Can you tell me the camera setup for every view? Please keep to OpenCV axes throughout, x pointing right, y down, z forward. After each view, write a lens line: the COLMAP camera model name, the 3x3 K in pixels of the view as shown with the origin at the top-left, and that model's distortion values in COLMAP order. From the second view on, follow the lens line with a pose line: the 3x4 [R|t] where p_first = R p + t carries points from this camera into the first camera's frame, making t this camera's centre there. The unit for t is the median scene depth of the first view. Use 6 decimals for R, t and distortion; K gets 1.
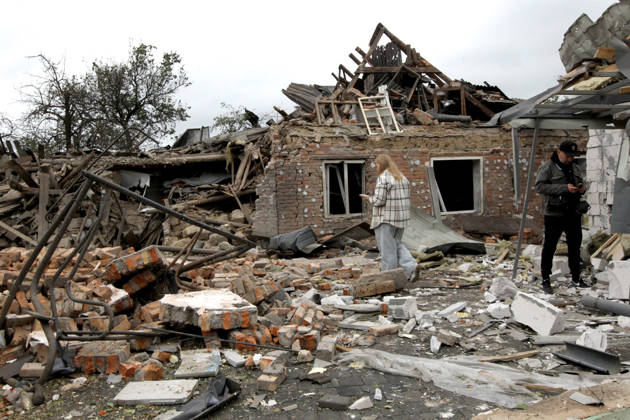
lens RADIAL K [[513.2, 0, 315.0], [0, 513.2, 210.0], [0, 0, 1]] dist [-0.068265, 0.100013]
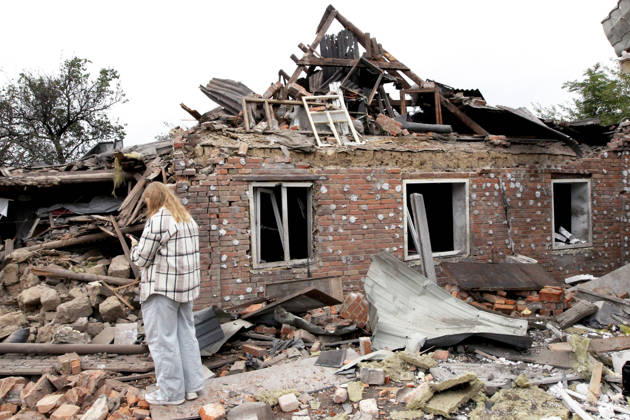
lens RADIAL K [[416.2, 0, 315.0], [0, 416.2, 210.0], [0, 0, 1]] dist [-0.064267, 0.038037]
pose [[0.992401, 0.001283, 0.123043, 0.031242], [0.001601, 0.999726, -0.023338, -0.045824], [-0.123039, 0.023357, 0.992127, 0.432197]]
